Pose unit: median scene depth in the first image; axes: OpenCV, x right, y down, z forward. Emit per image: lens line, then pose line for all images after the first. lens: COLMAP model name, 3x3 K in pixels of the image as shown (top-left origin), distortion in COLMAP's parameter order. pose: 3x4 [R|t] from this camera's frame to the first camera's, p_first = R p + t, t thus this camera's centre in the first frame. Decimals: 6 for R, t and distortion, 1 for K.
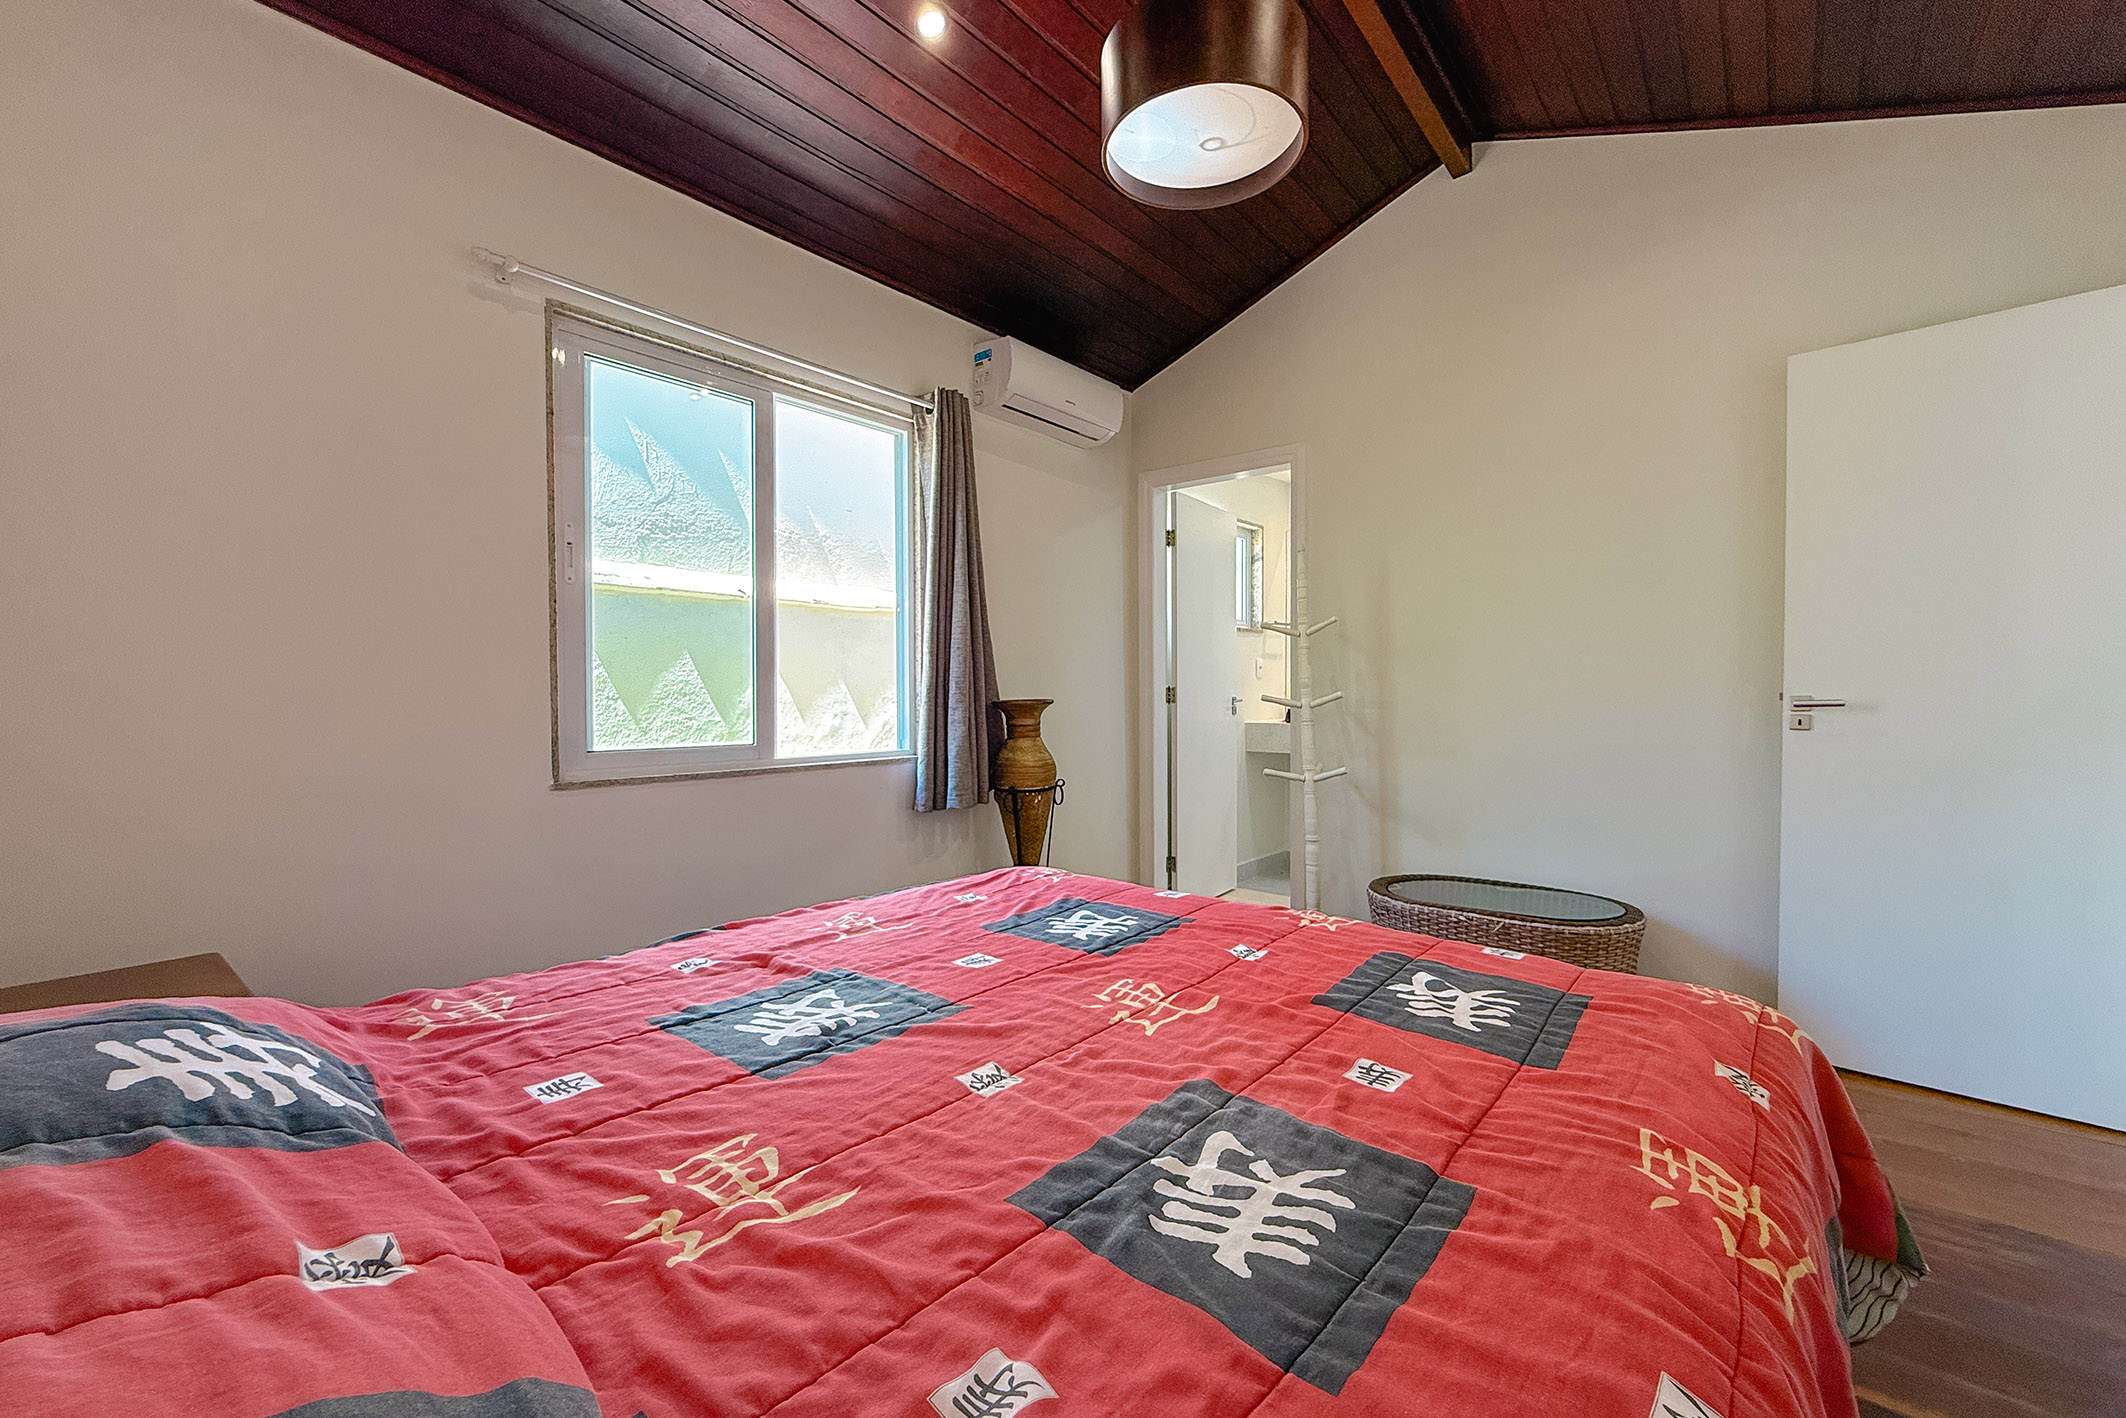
lens RADIAL K [[848.6, 0, 1055.8], [0, 848.6, 709.2], [0, 0, 1]] dist [0.000261, -0.000176]
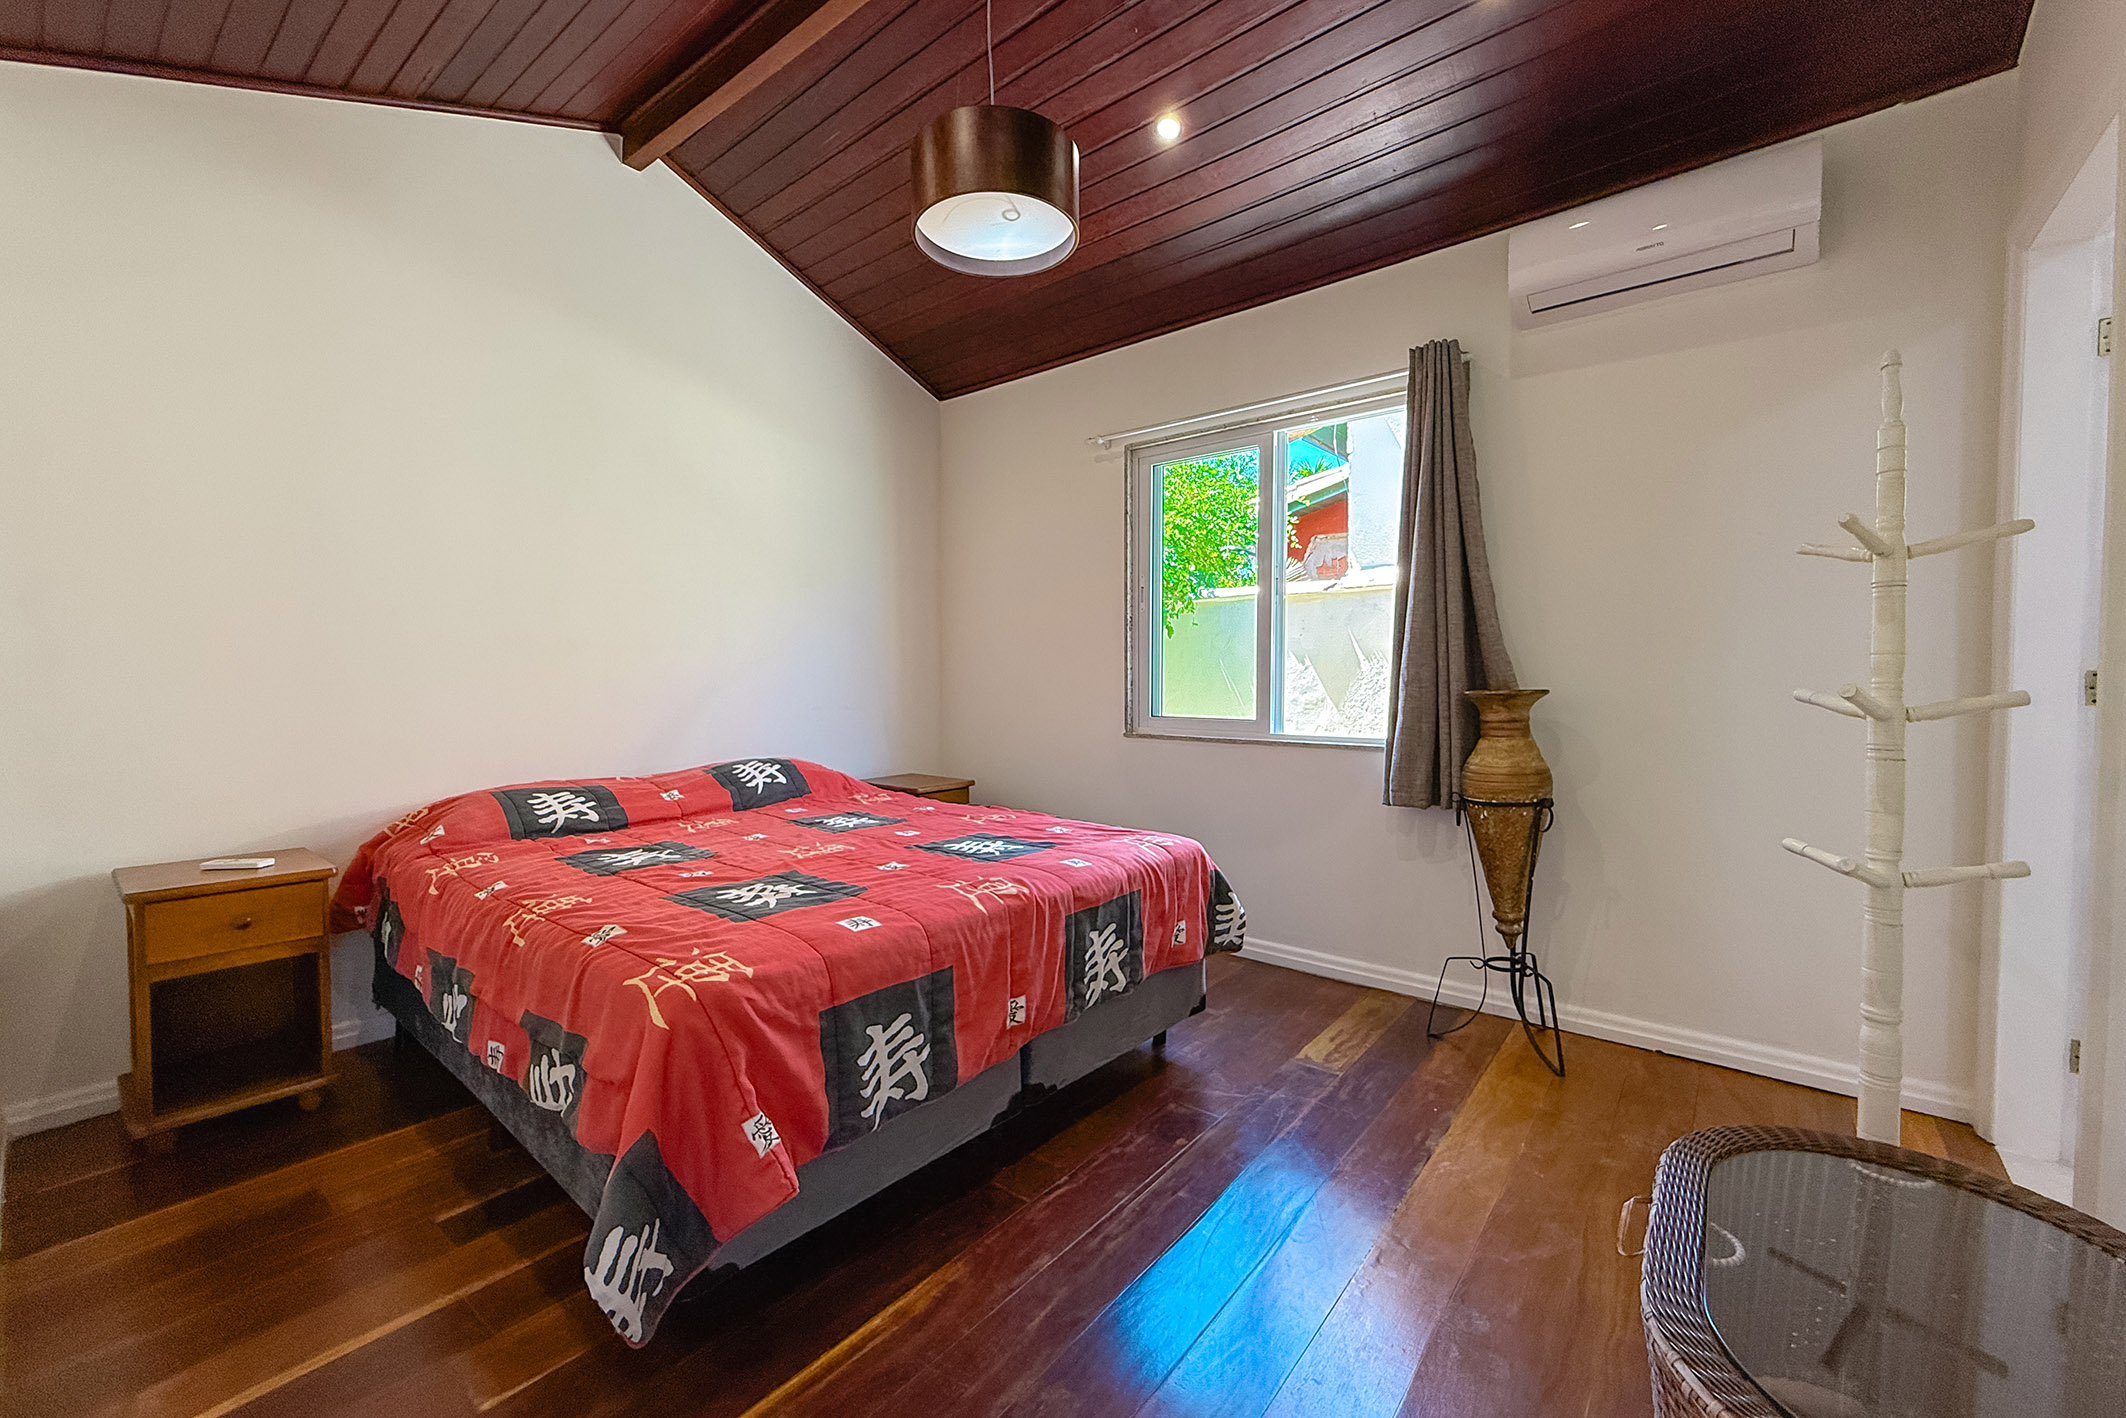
lens RADIAL K [[848.6, 0, 1055.8], [0, 848.6, 709.2], [0, 0, 1]] dist [0.000261, -0.000176]
pose [[0.031456, 0.031644, -0.999004, 0.833357], [-0.021061, 0.999298, 0.030990, -0.006767], [0.999283, 0.020065, 0.032100, 0.618247]]
